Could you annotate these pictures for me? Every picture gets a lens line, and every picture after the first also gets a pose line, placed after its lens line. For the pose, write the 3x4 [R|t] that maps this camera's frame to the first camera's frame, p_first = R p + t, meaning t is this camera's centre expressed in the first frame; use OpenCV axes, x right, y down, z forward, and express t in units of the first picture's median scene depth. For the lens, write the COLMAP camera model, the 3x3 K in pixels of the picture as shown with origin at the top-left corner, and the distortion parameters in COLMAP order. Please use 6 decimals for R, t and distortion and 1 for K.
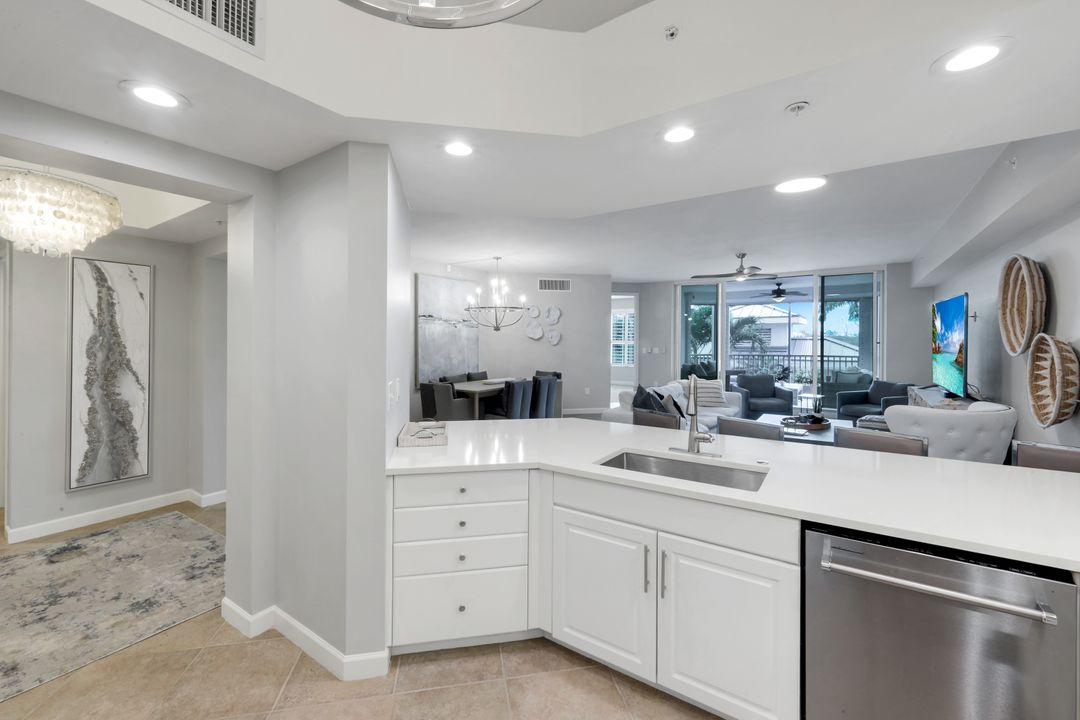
lens RADIAL K [[452.5, 0, 541.8], [0, 452.5, 337.6], [0, 0, 1]] dist [0.001399, 0.000099]
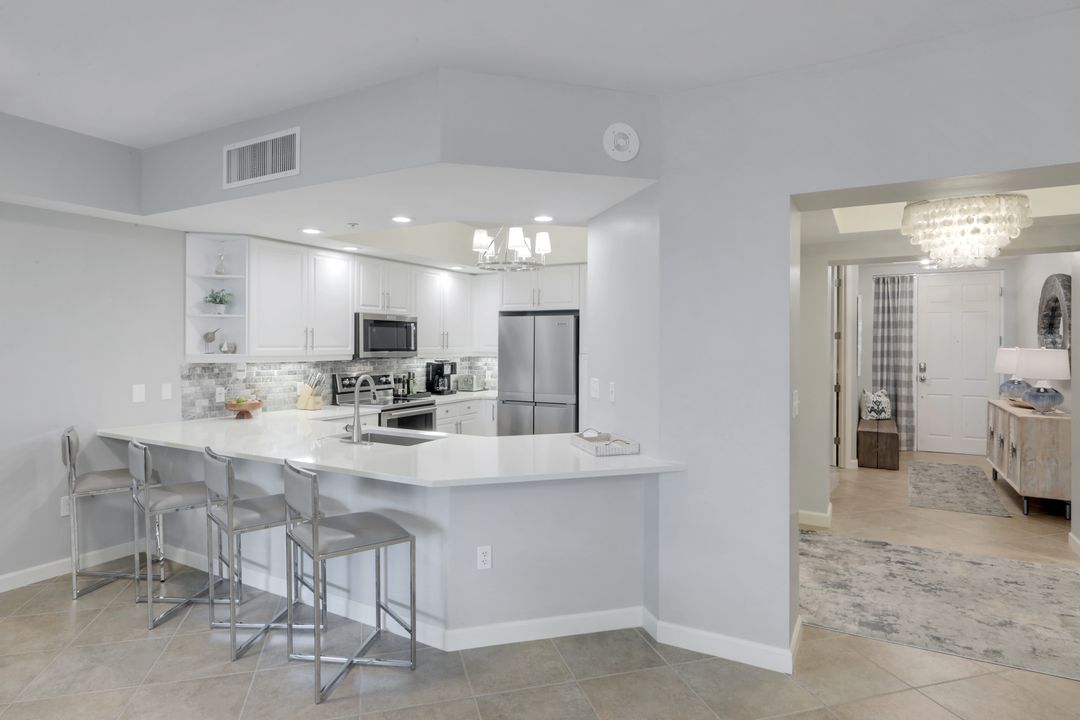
lens RADIAL K [[583.2, 0, 541.2], [0, 583.2, 337.0], [0, 0, 1]] dist [0.003843, 0.000534]
pose [[-0.995820, -0.006039, -0.091140, 0.000474], [-0.004549, 0.999853, -0.016545, -0.002704], [0.091226, -0.016061, -0.995701, 1.570500]]
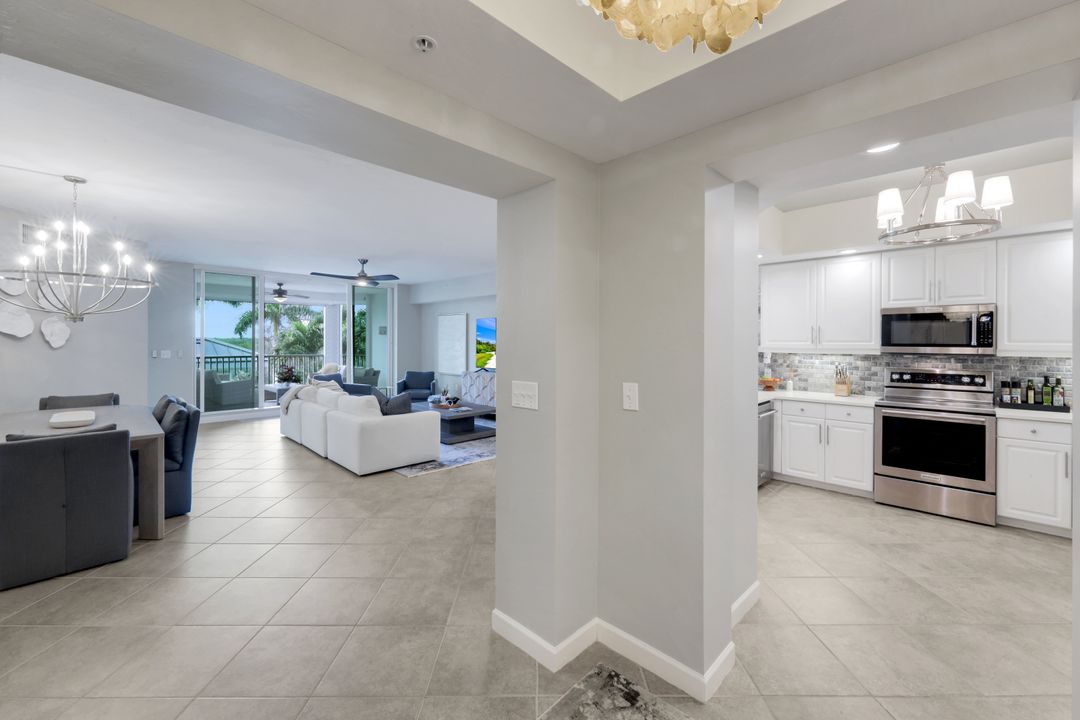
lens RADIAL K [[452.5, 0, 541.8], [0, 452.5, 337.6], [0, 0, 1]] dist [0.001399, 0.000099]
pose [[0.167567, 0.008964, 0.985820, -0.965009], [-0.007936, 0.999939, -0.007743, 0.005860], [-0.985829, -0.006526, 0.167628, 0.727364]]
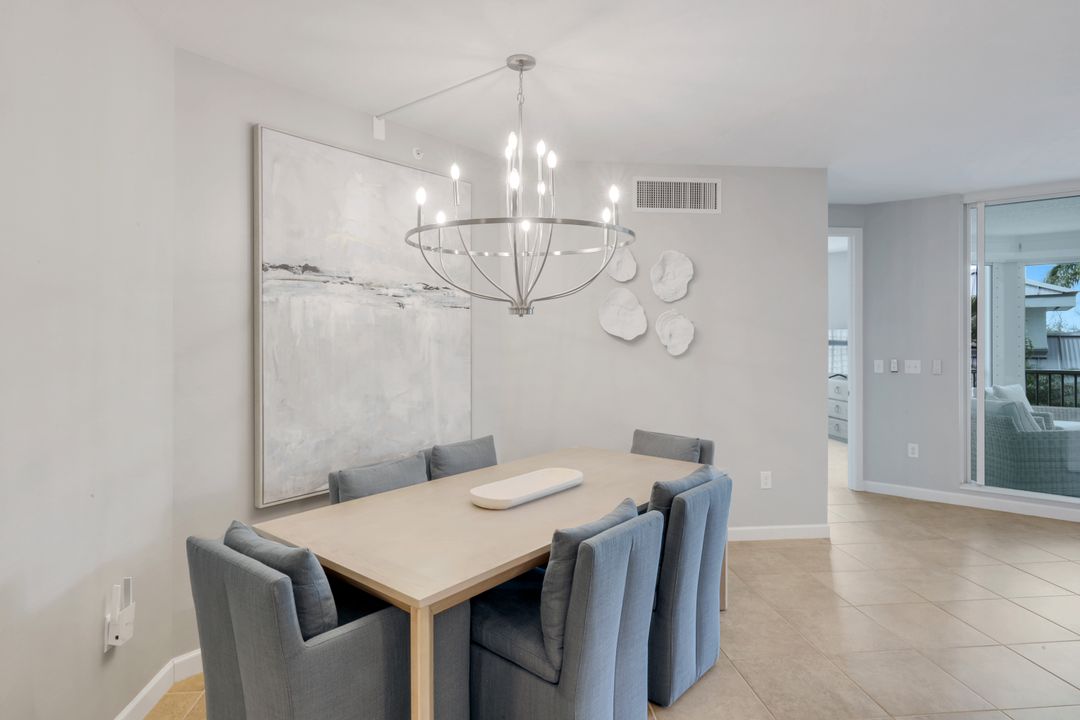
lens RADIAL K [[583.2, 0, 541.2], [0, 583.2, 337.0], [0, 0, 1]] dist [0.003843, 0.000534]
pose [[0.996664, -0.001858, -0.081598, -0.103349], [0.002159, 0.999991, 0.003603, -0.003049], [0.081591, -0.003767, 0.996659, 1.171404]]
